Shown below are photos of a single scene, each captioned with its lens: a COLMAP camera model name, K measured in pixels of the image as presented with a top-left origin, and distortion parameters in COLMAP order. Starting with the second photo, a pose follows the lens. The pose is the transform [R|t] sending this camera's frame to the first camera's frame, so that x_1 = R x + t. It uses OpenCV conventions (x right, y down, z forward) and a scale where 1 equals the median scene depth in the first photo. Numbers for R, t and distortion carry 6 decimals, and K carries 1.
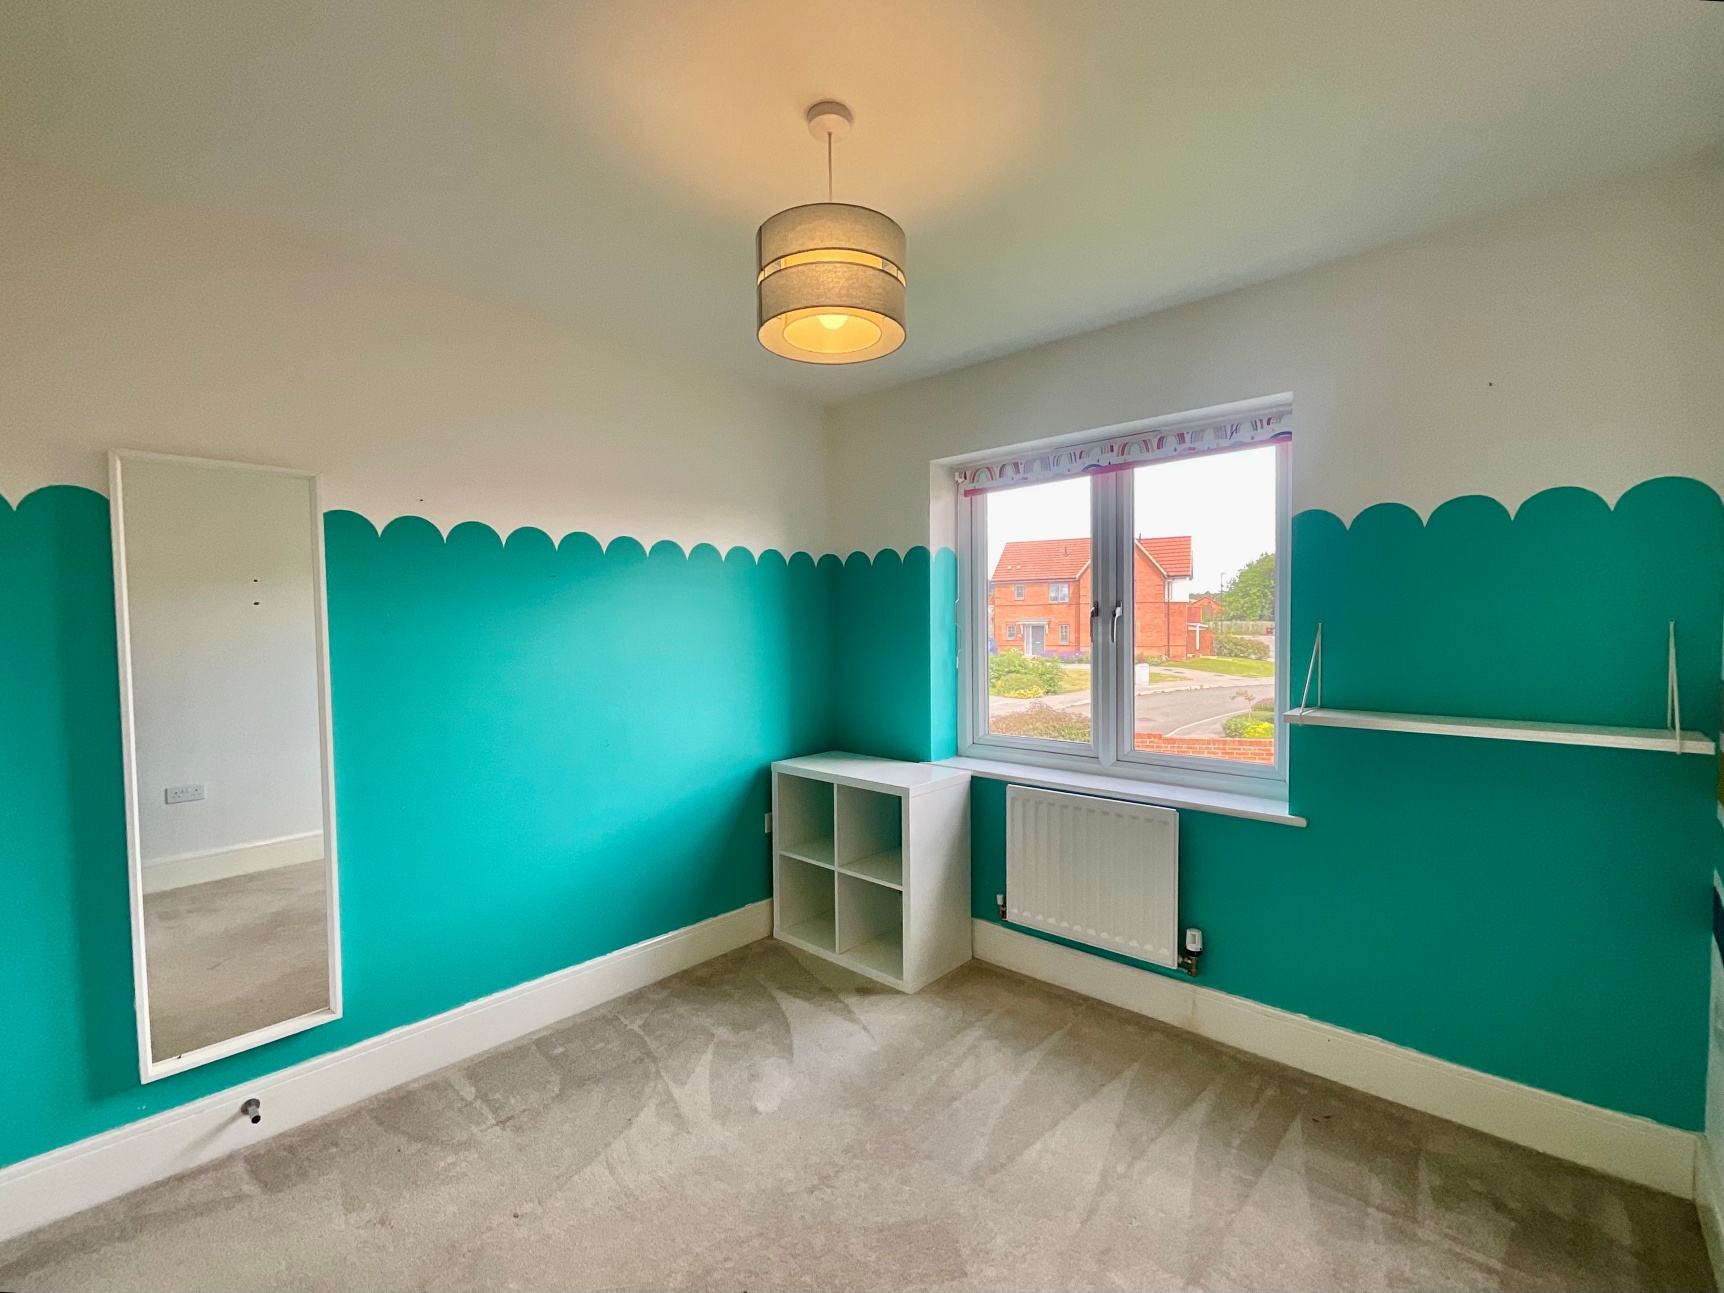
lens RADIAL K [[758.6, 0, 862.0], [0, 758.6, 646.5], [0, 0, 1]] dist [-0.000554, 0.000396]
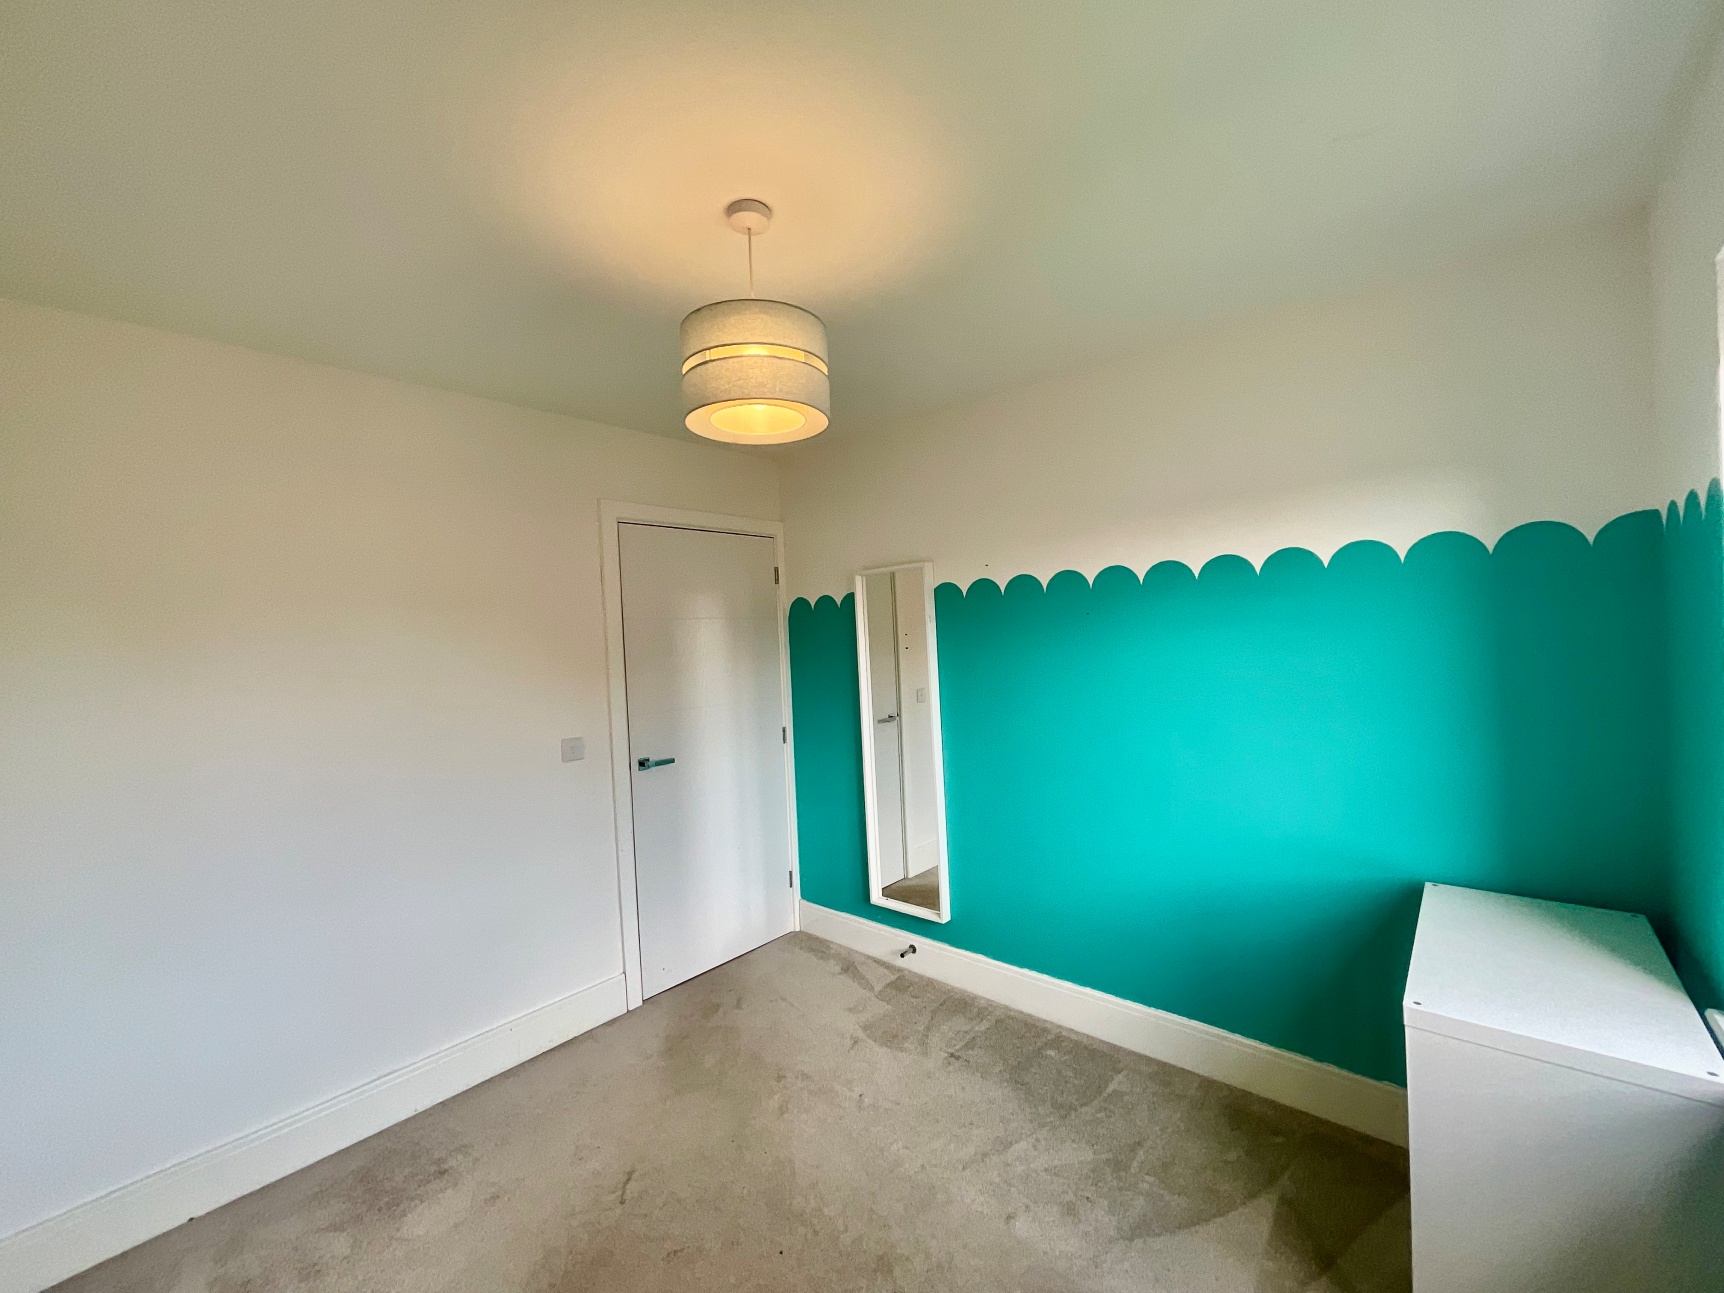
lens RADIAL K [[686.8, 0, 867.6], [0, 686.8, 650.6], [0, 0, 1]] dist [-0.000899, -0.000176]
pose [[0.025729, 0.009117, -0.999627, 0.568156], [0.001198, 0.999957, 0.009151, -0.052728], [0.999668, -0.001433, 0.025716, 0.706763]]
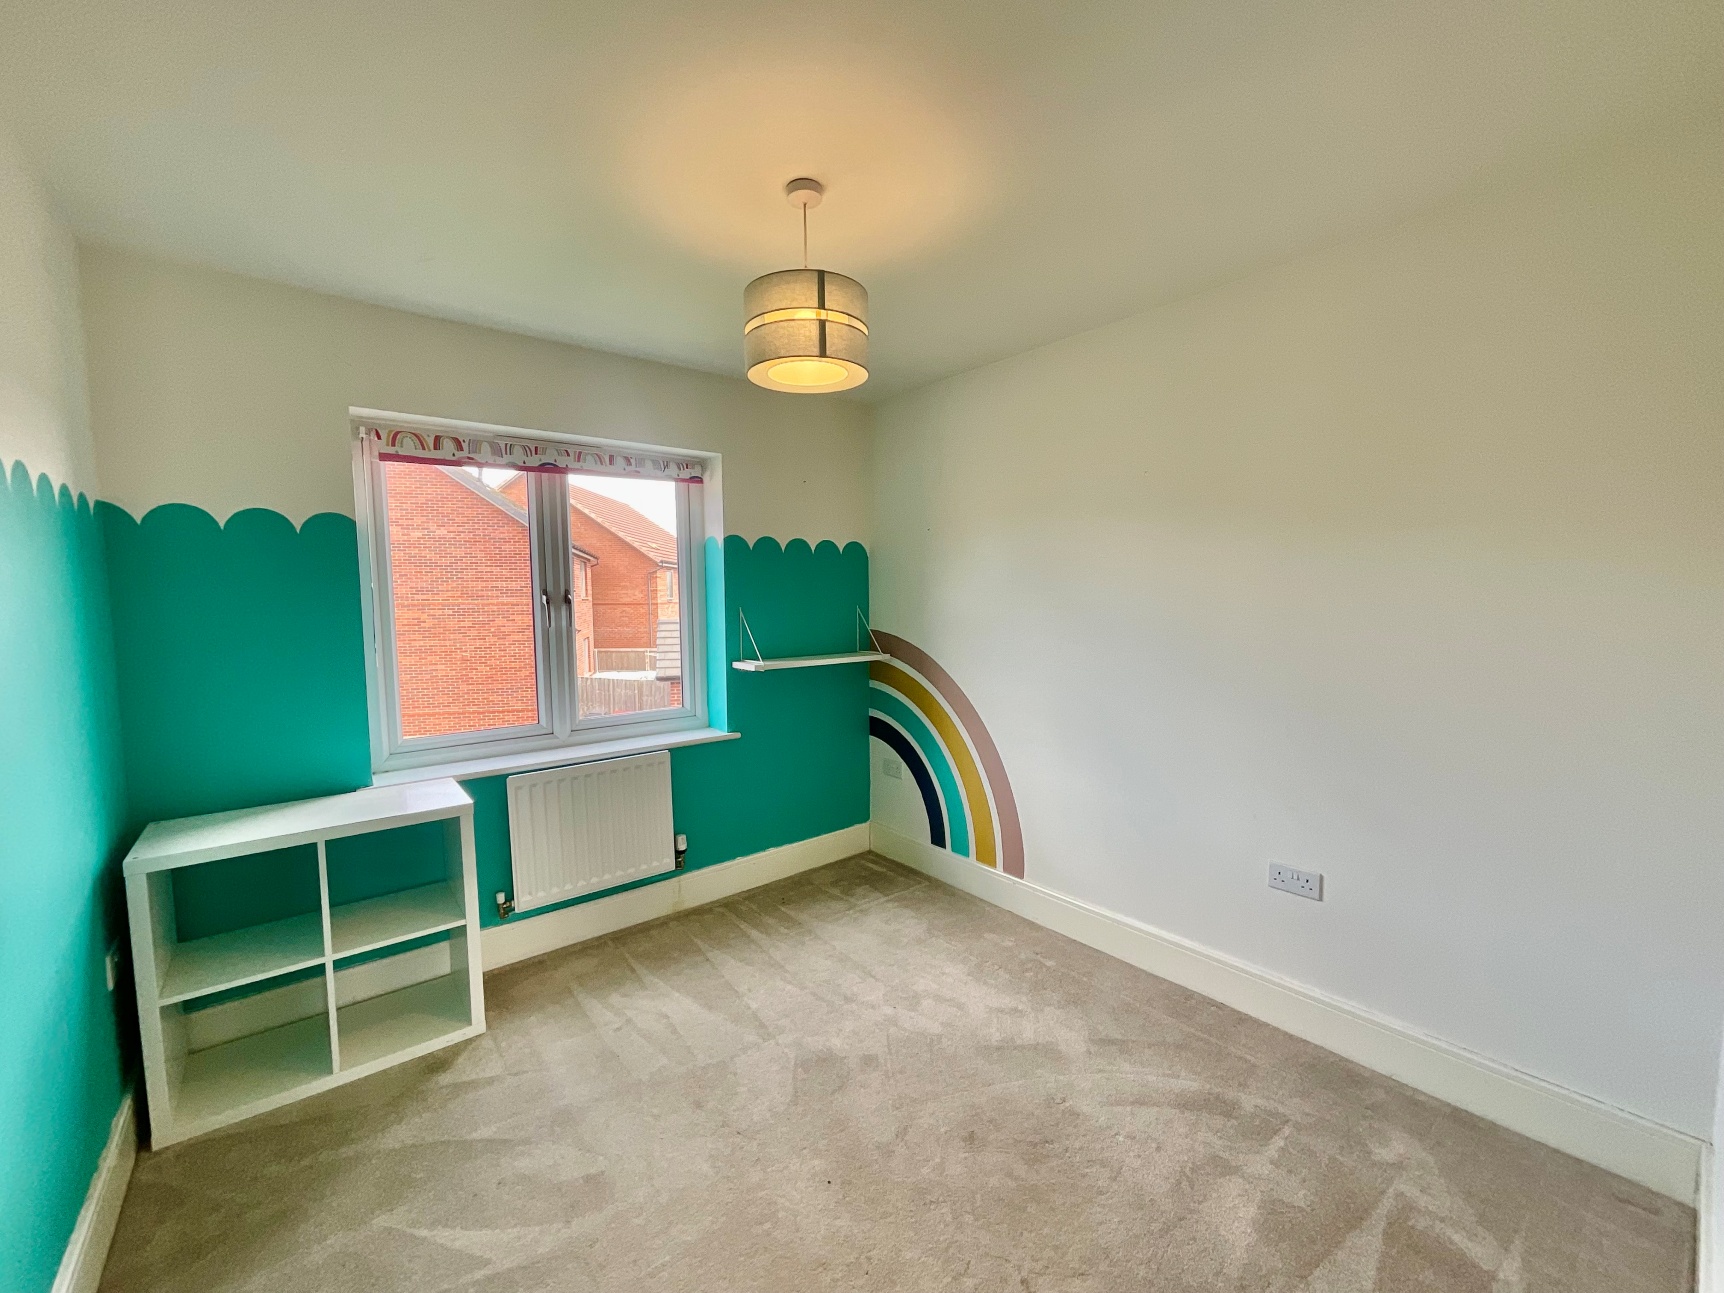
lens RADIAL K [[706.2, 0, 875.2], [0, 706.2, 645.6], [0, 0, 1]] dist [-0.011371, 0.010563]
pose [[0.129296, -0.064013, 0.989538, -0.748386], [0.041463, 0.997390, 0.059104, -0.023843], [-0.990739, 0.033387, 0.131613, 0.482355]]
